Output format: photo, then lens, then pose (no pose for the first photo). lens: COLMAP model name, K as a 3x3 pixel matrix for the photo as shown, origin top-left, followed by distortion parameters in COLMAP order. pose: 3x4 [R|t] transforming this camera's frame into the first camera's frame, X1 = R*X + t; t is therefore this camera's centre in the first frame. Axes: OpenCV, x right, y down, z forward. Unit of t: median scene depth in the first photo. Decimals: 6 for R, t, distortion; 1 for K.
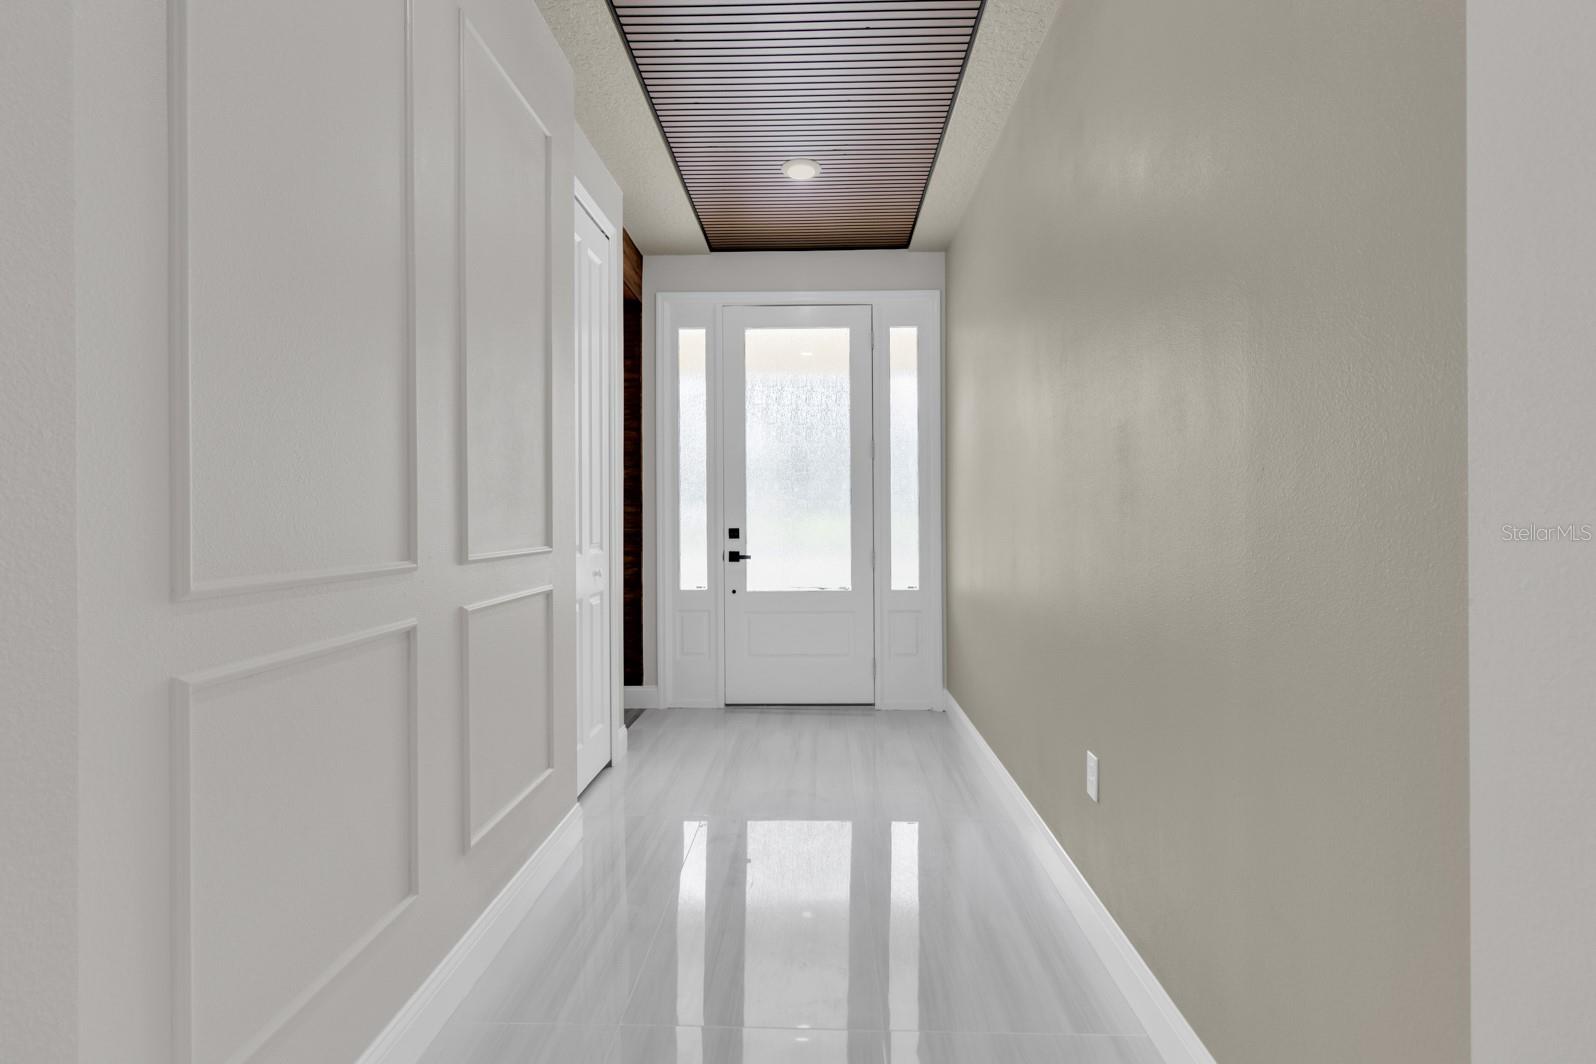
lens RADIAL K [[930.2, 0, 798.0], [0, 930.2, 532.0], [0, 0, 1]] dist [-0.000074, 0.000697]
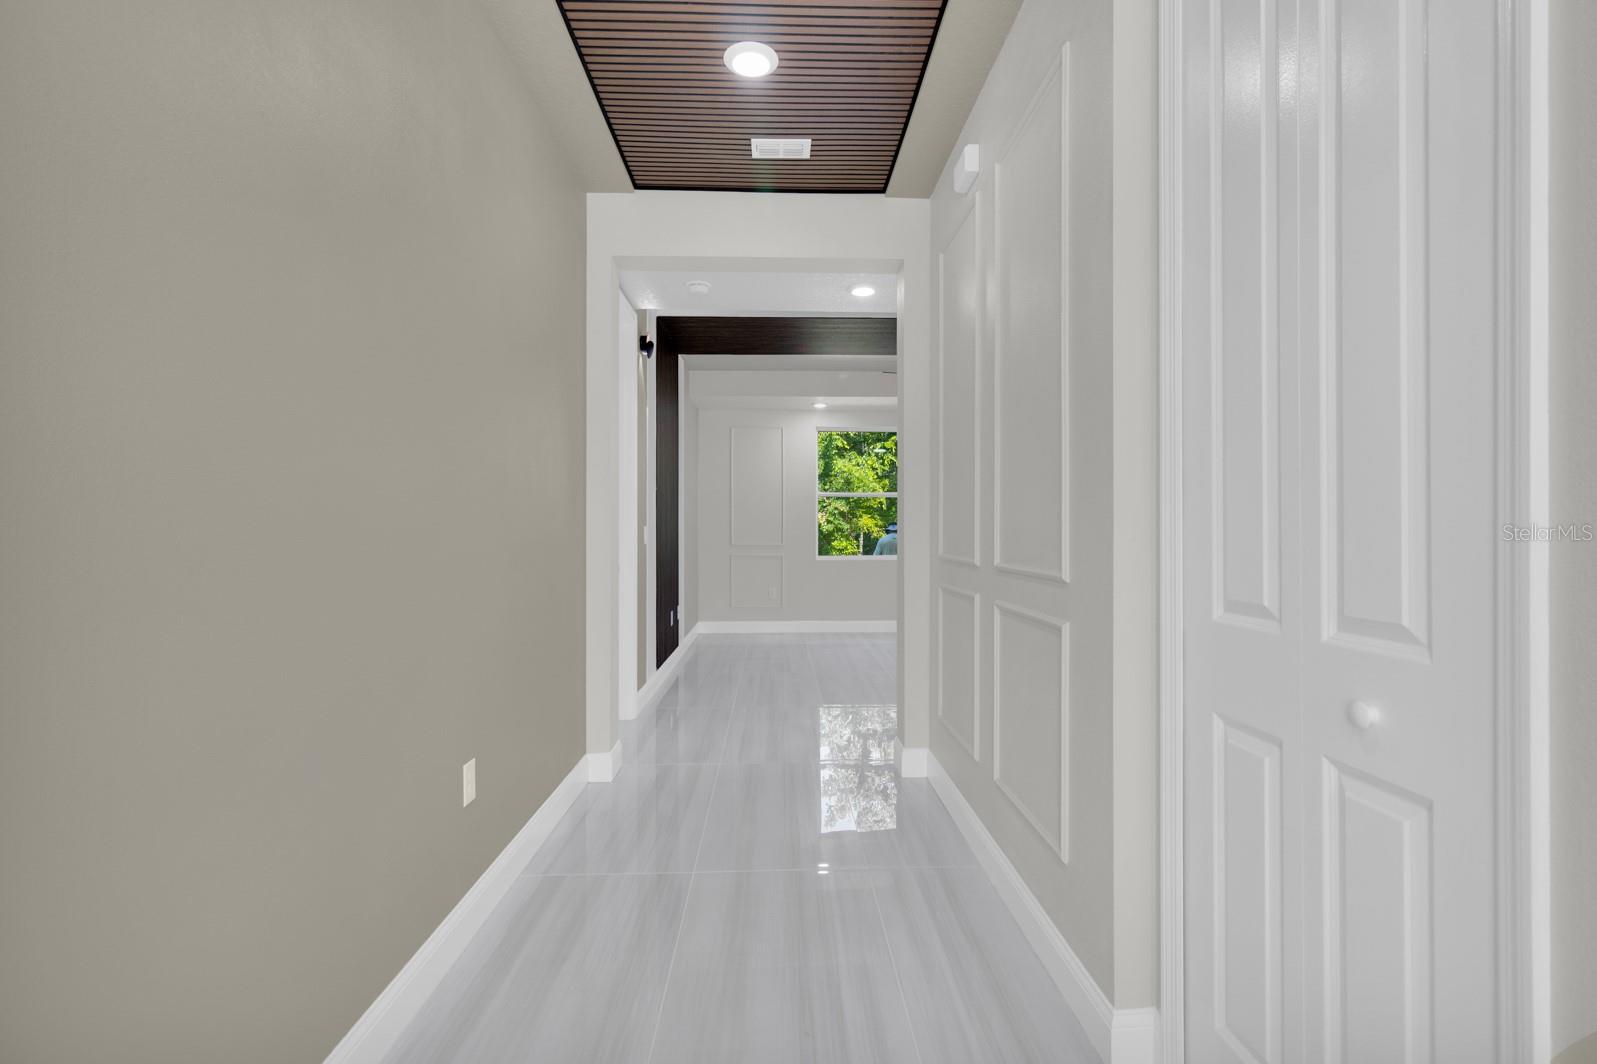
lens RADIAL K [[744.1, 0, 802.0], [0, 744.1, 535.1], [0, 0, 1]] dist [0.001044, 0.000489]
pose [[0.998028, 0.003708, 0.062663, 0.005349], [-0.002649, 0.999852, -0.016976, -0.001531], [-0.062717, 0.016776, 0.997890, 0.280011]]
